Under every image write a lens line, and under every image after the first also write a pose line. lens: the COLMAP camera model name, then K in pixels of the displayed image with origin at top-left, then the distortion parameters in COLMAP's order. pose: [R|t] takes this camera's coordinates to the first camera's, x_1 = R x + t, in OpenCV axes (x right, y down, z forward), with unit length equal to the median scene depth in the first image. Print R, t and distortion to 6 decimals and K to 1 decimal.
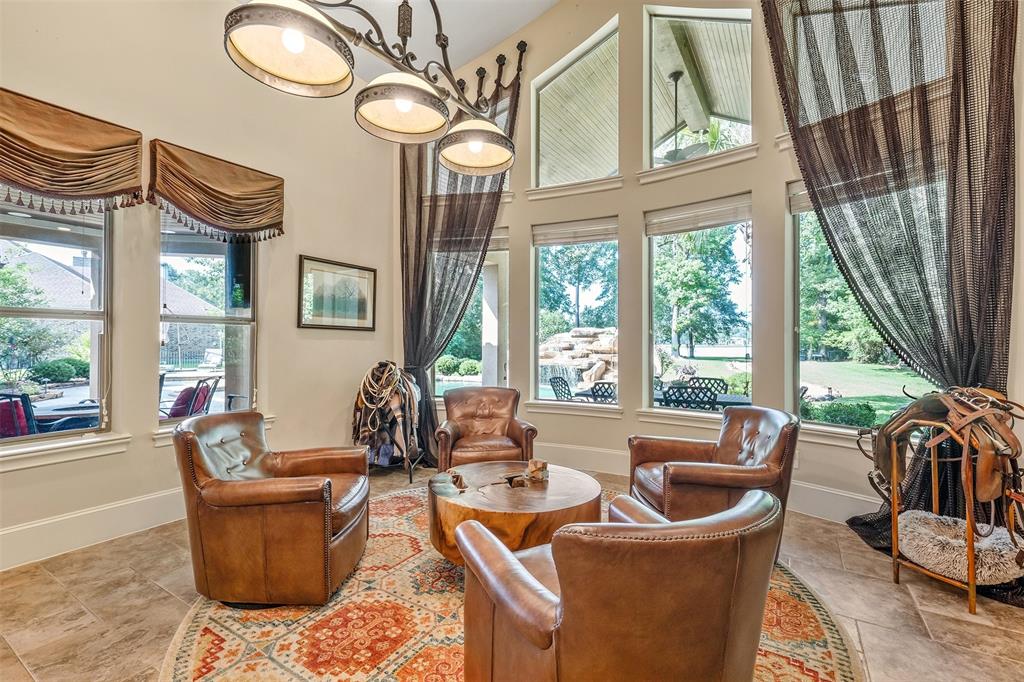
lens RADIAL K [[458.2, 0, 512.0], [0, 458.2, 341.0], [0, 0, 1]] dist [0.017850, -0.000200]
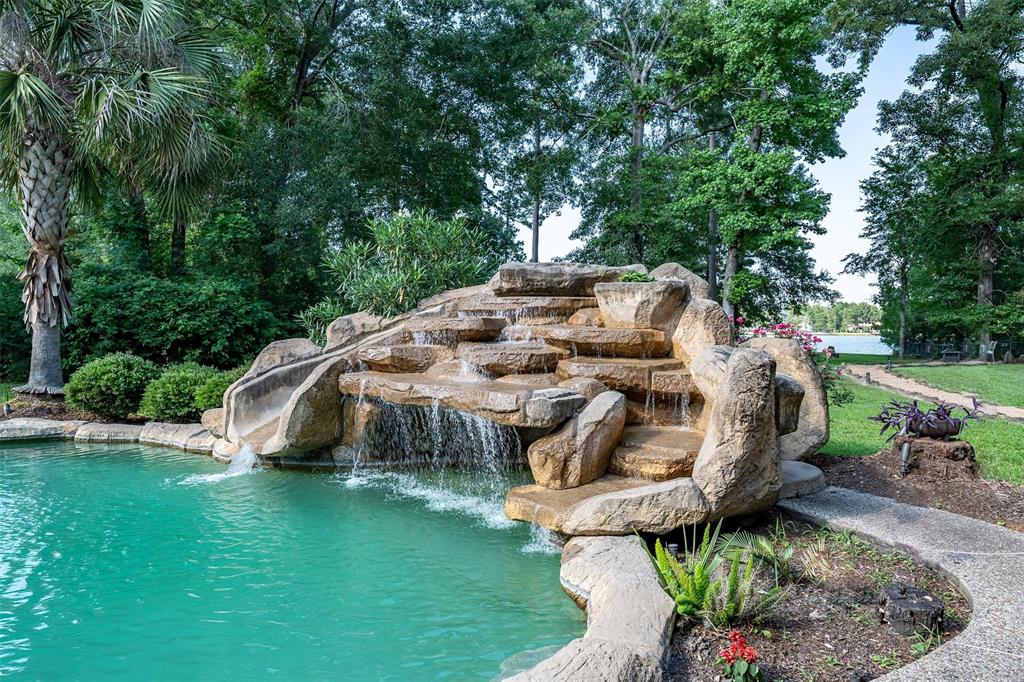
lens RADIAL K [[742.9, 0, 512.0], [0, 742.9, 341.0], [0, 0, 1]] dist [-0.000104, -0.000036]
pose [[0.994139, 0.005017, 0.107991, 0.351753], [-0.007592, 0.999696, 0.023443, 0.034413], [-0.107840, -0.024125, 0.993875, 2.117655]]
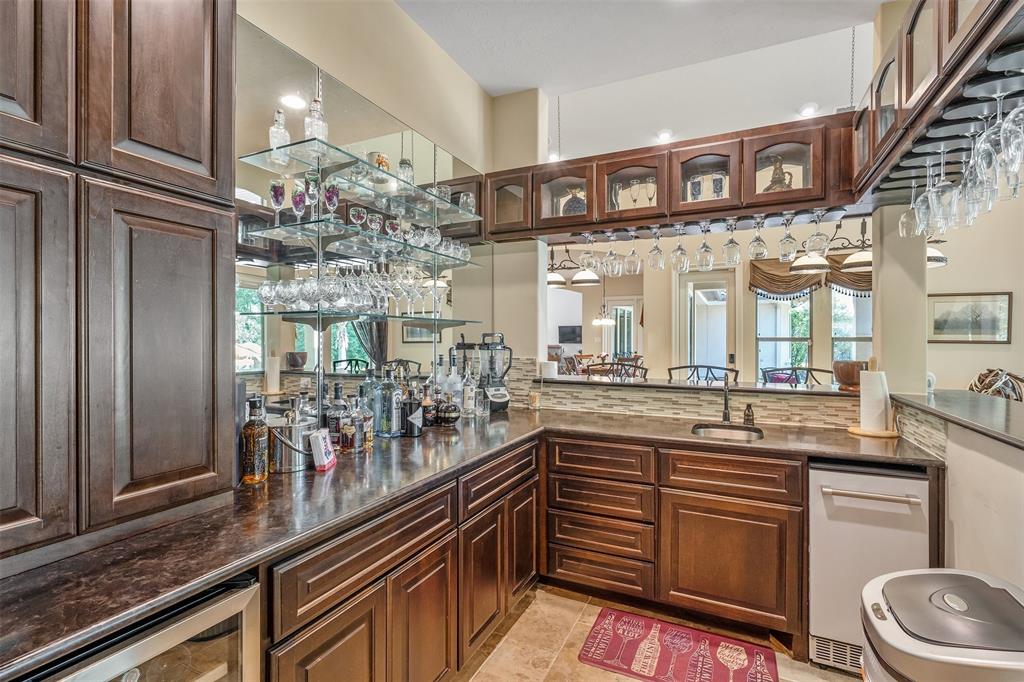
lens RADIAL K [[478.2, 0, 512.0], [0, 478.2, 341.0], [0, 0, 1]] dist [0.000049, -0.000072]
pose [[0.097636, -0.002480, -0.995219, 0.784889], [0.001641, 0.999996, -0.002331, -0.027317], [0.995221, -0.001406, 0.097640, -0.400264]]
